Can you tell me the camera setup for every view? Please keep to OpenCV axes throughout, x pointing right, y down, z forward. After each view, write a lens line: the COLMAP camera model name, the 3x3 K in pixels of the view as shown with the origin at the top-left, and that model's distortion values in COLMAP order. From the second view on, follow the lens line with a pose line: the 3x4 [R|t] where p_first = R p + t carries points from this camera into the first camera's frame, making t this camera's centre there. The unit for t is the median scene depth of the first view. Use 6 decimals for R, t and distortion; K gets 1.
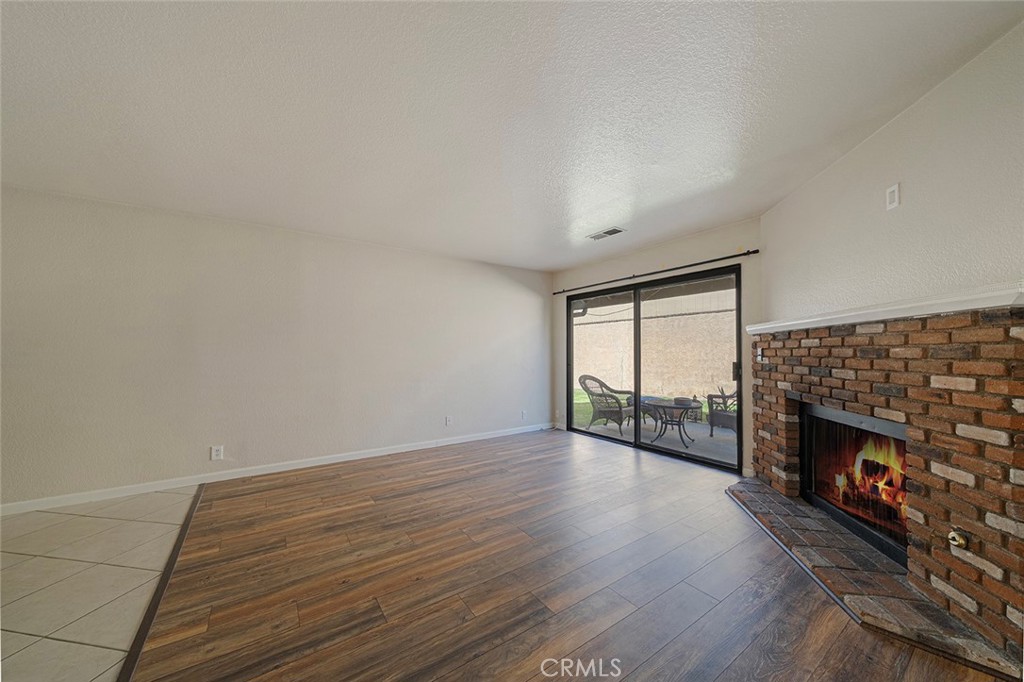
lens RADIAL K [[363.2, 0, 512.5], [0, 363.2, 348.3], [0, 0, 1]] dist [0.001279, -0.000590]
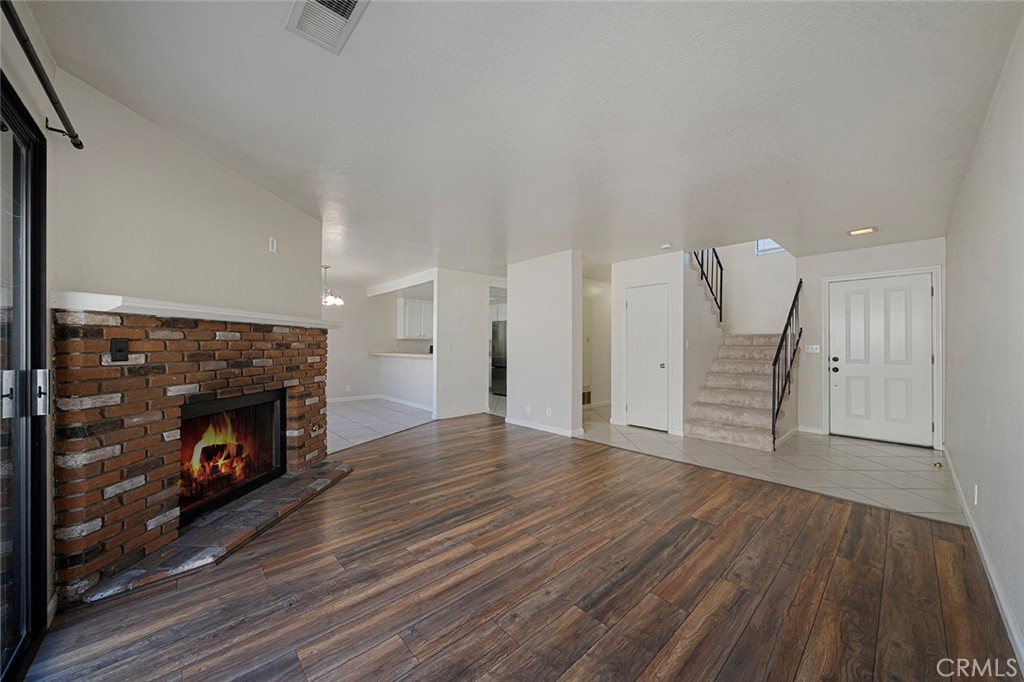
lens RADIAL K [[363.2, 0, 503.9], [0, 363.2, 344.7], [0, 0, 1]] dist [0.001279, -0.000590]
pose [[-0.993049, -0.000411, -0.117701, 0.233394], [0.001130, 0.999914, -0.013030, 0.026850], [0.117696, -0.013072, -0.992964, 2.462368]]
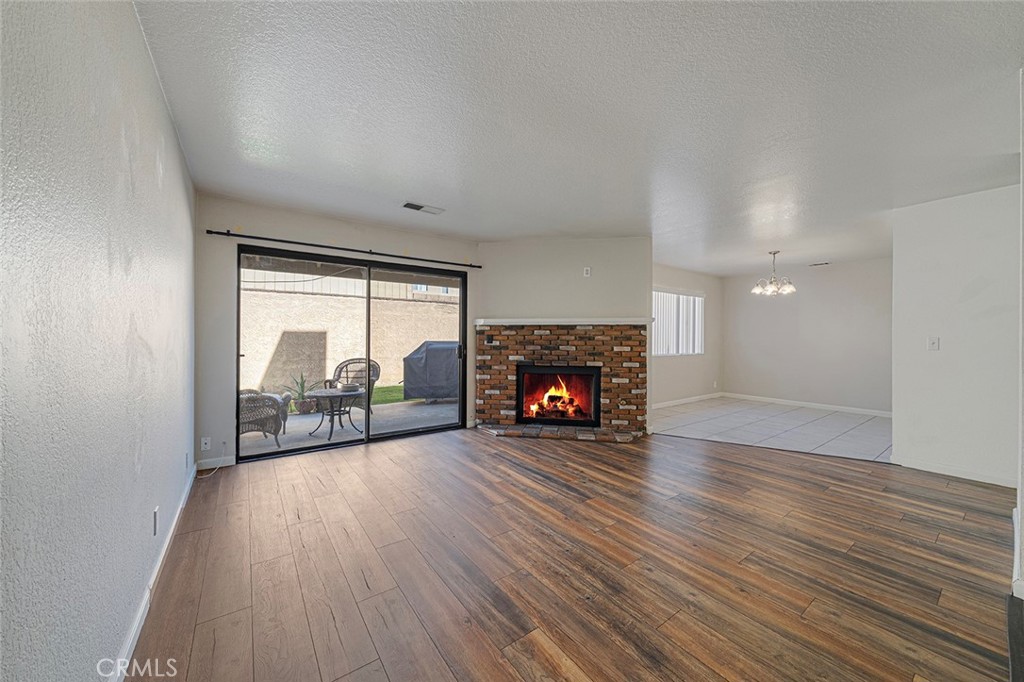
lens RADIAL K [[363.2, 0, 512.0], [0, 363.2, 336.5], [0, 0, 1]] dist [0.001279, -0.000590]
pose [[-0.021143, 0.004834, 0.999765, -1.205594], [-0.017058, 0.999841, -0.005195, 0.020486], [-0.999631, -0.017164, -0.021057, 1.420533]]
